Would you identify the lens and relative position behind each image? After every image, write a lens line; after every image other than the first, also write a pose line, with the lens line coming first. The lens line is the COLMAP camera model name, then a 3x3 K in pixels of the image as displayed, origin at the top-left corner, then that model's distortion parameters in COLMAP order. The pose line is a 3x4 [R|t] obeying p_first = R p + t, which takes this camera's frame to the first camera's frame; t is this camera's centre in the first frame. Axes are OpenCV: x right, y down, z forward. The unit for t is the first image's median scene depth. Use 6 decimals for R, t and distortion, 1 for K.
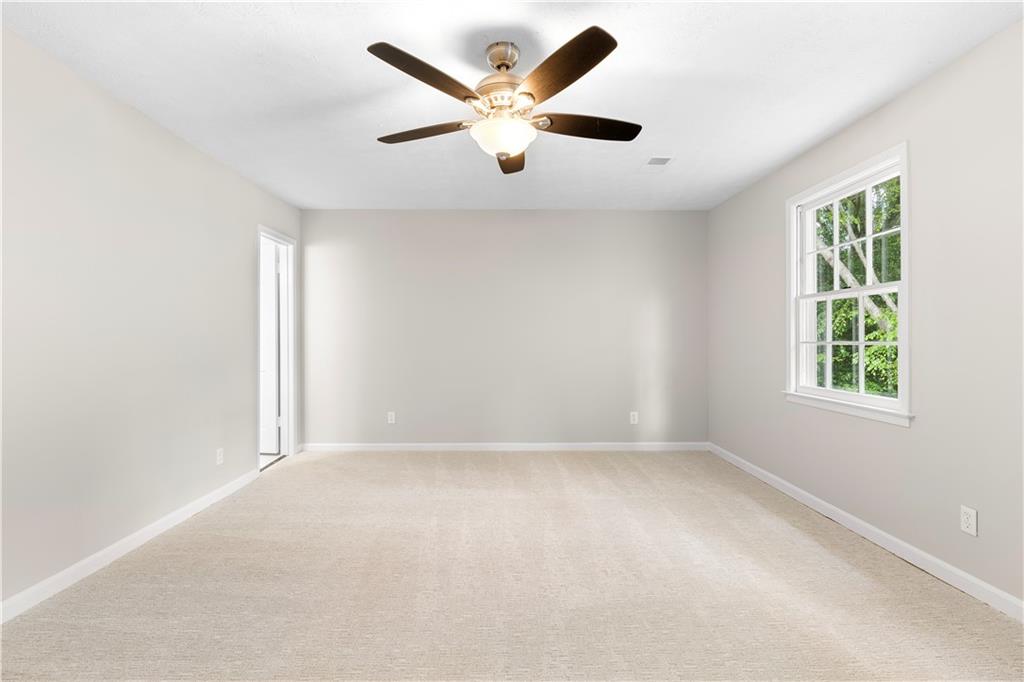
lens RADIAL K [[468.2, 0, 512.4], [0, 468.2, 342.2], [0, 0, 1]] dist [-0.008292, 0.002124]
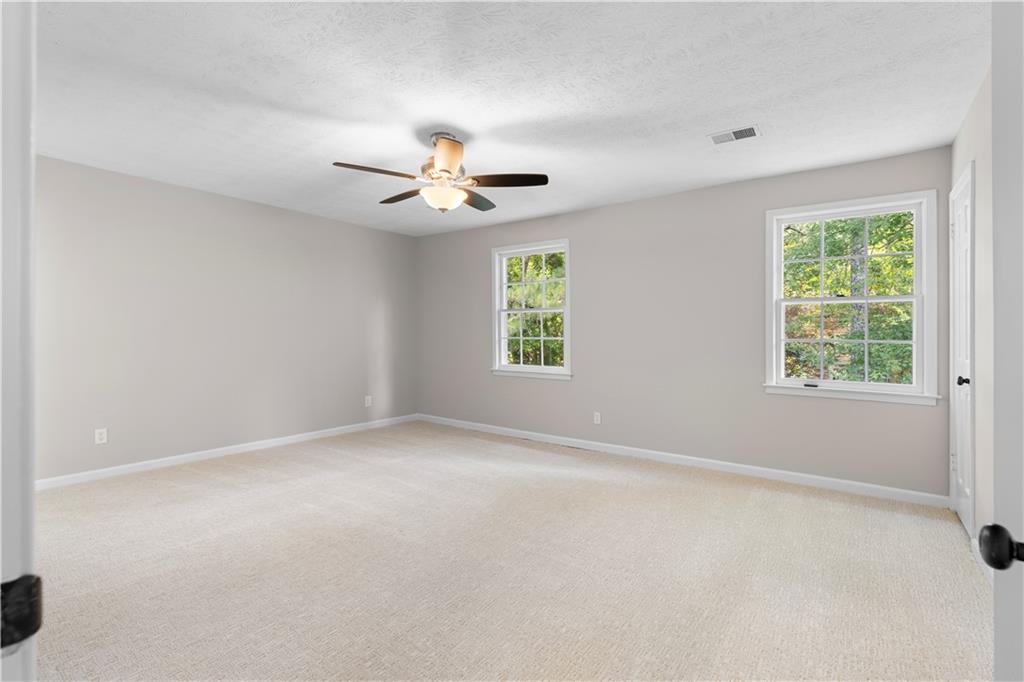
lens RADIAL K [[478.8, 0, 505.5], [0, 478.8, 334.1], [0, 0, 1]] dist [-0.000267, -0.000006]
pose [[0.610232, 0.000265, 0.792223, -0.692002], [0.000005, 1.000000, -0.000338, -0.012522], [-0.792223, 0.000211, 0.610232, -0.032604]]
